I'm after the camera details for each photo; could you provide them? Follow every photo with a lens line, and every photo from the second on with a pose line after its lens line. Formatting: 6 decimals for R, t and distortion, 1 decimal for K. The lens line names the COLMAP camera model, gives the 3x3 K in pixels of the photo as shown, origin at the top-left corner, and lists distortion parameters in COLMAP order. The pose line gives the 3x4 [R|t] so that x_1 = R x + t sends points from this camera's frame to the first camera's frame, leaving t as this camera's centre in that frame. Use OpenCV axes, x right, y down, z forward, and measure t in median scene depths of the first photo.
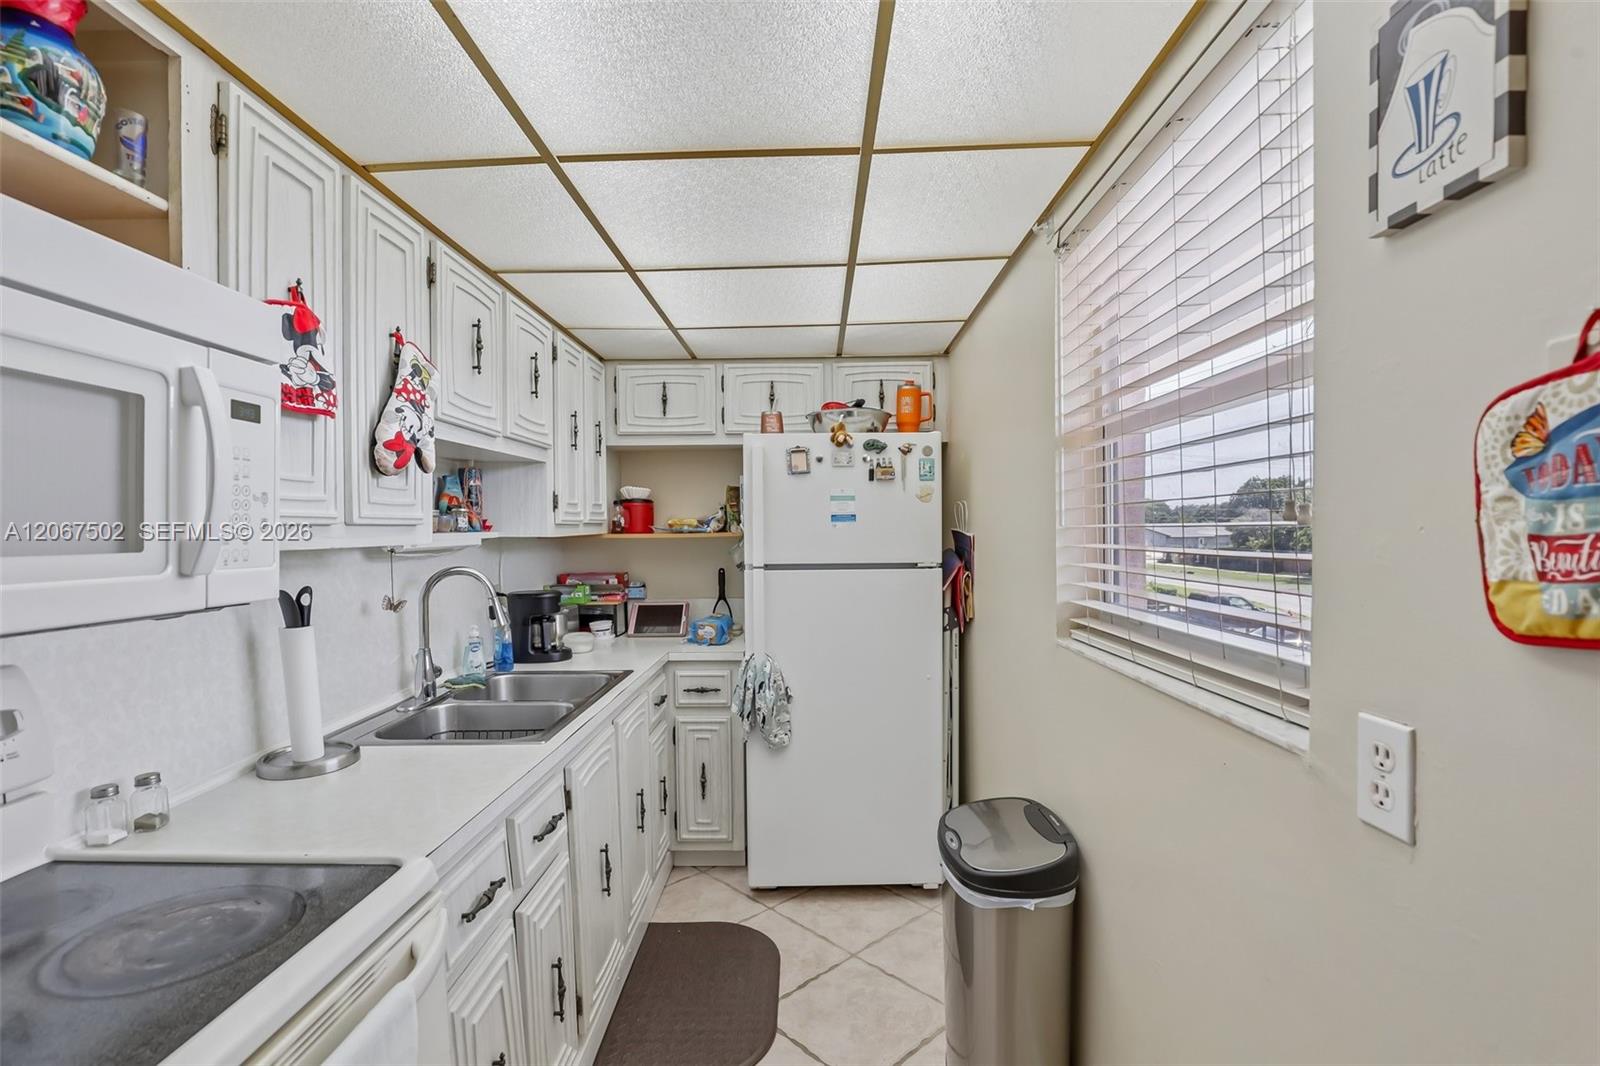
lens RADIAL K [[735.6, 0, 807.0], [0, 735.6, 538.7], [0, 0, 1]] dist [-0.037921, 0.007715]
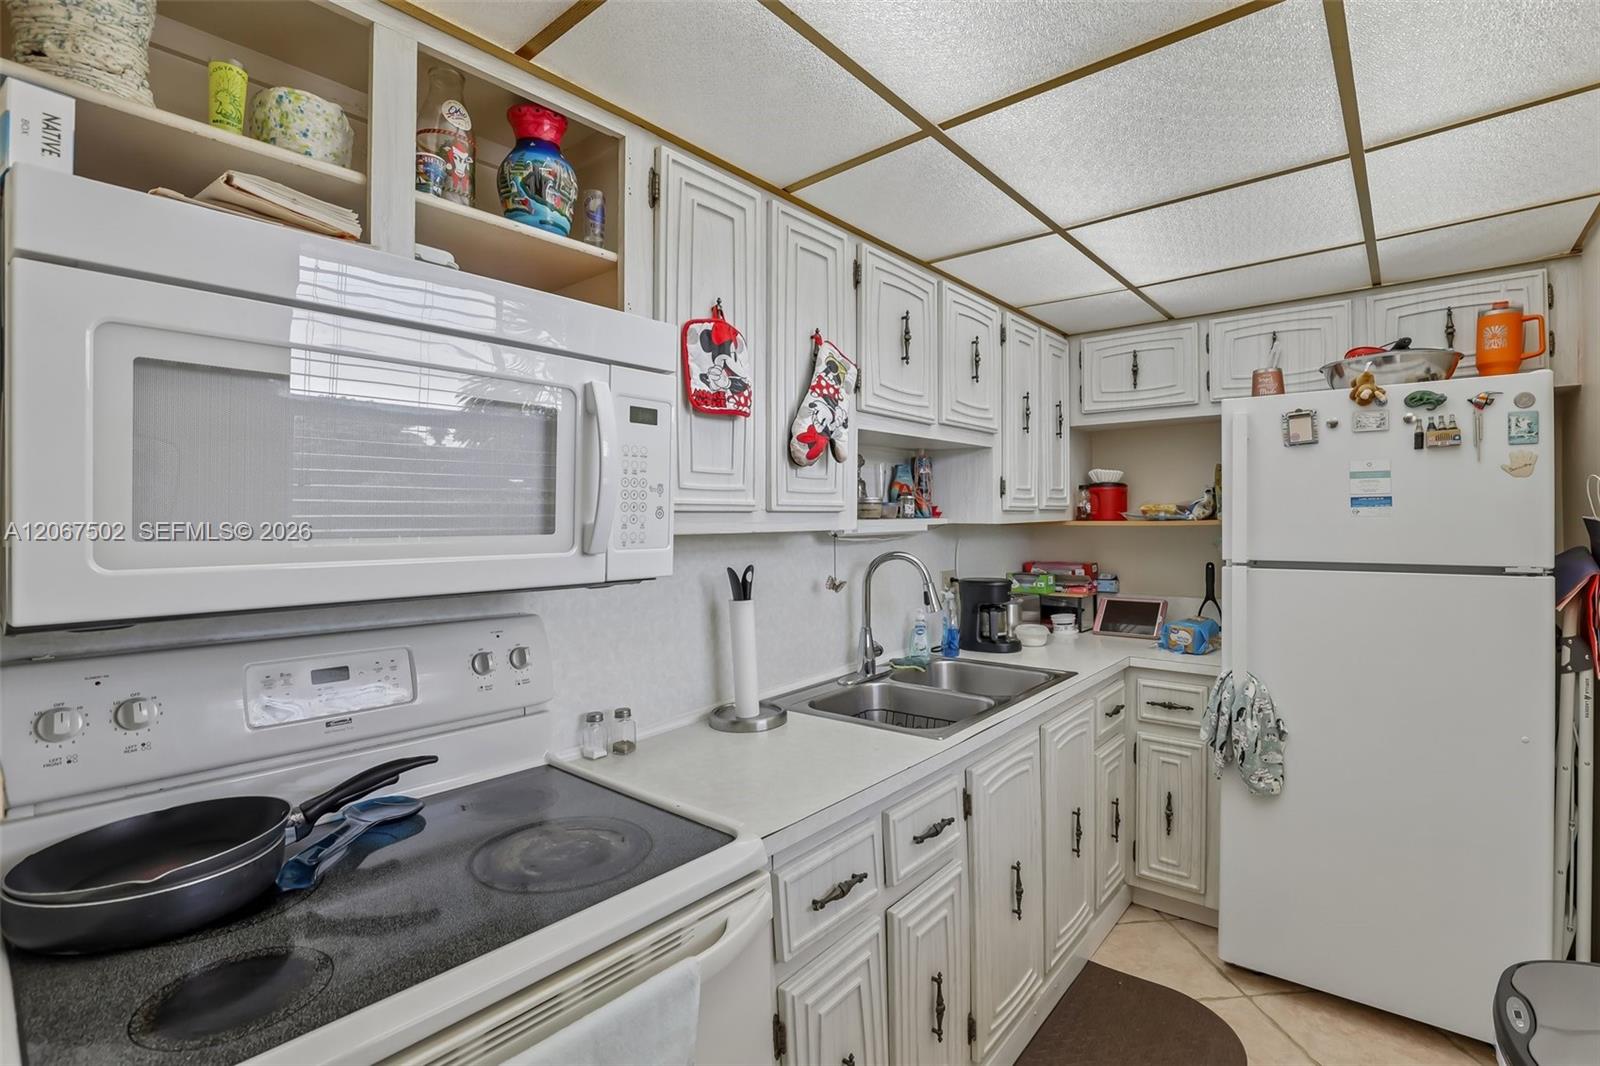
lens RADIAL K [[735.6, 0, 799.9], [0, 735.6, 512.0], [0, 0, 1]] dist [-0.037921, 0.007715]
pose [[0.777065, -0.001045, -0.629419, 0.085808], [-0.009953, 0.999853, -0.013948, -0.002623], [0.629342, 0.017103, 0.776941, 0.114450]]
